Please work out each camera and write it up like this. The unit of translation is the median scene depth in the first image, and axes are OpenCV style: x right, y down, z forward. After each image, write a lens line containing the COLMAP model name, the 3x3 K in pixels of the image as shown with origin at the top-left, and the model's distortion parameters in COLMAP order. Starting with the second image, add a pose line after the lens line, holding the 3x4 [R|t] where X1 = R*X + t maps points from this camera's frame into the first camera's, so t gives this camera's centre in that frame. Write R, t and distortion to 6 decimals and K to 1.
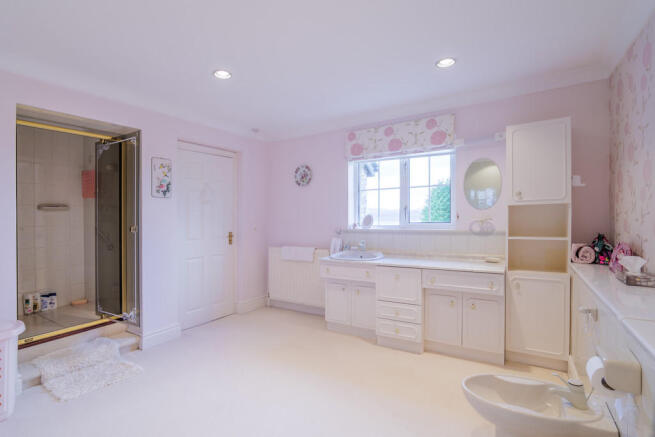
lens RADIAL K [[307.9, 0, 329.0], [0, 307.9, 216.1], [0, 0, 1]] dist [-0.004758, -0.000044]
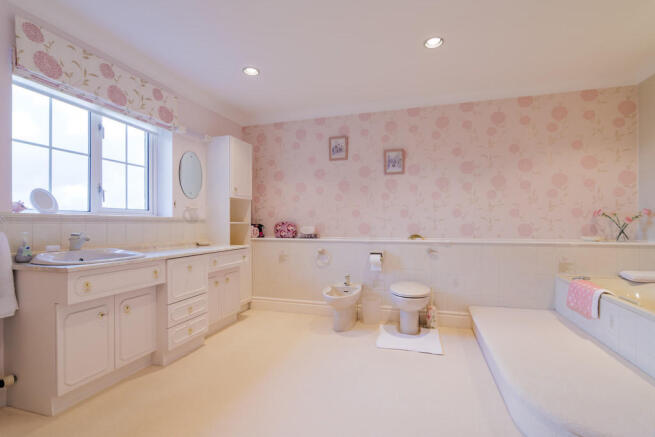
lens RADIAL K [[307.9, 0, 328.7], [0, 307.9, 228.2], [0, 0, 1]] dist [-0.000789, 0.000098]
pose [[-0.251310, 0.003774, 0.967899, -0.646552], [0.003392, 0.999990, -0.003018, 0.084018], [-0.967901, 0.002524, -0.251320, 0.774240]]
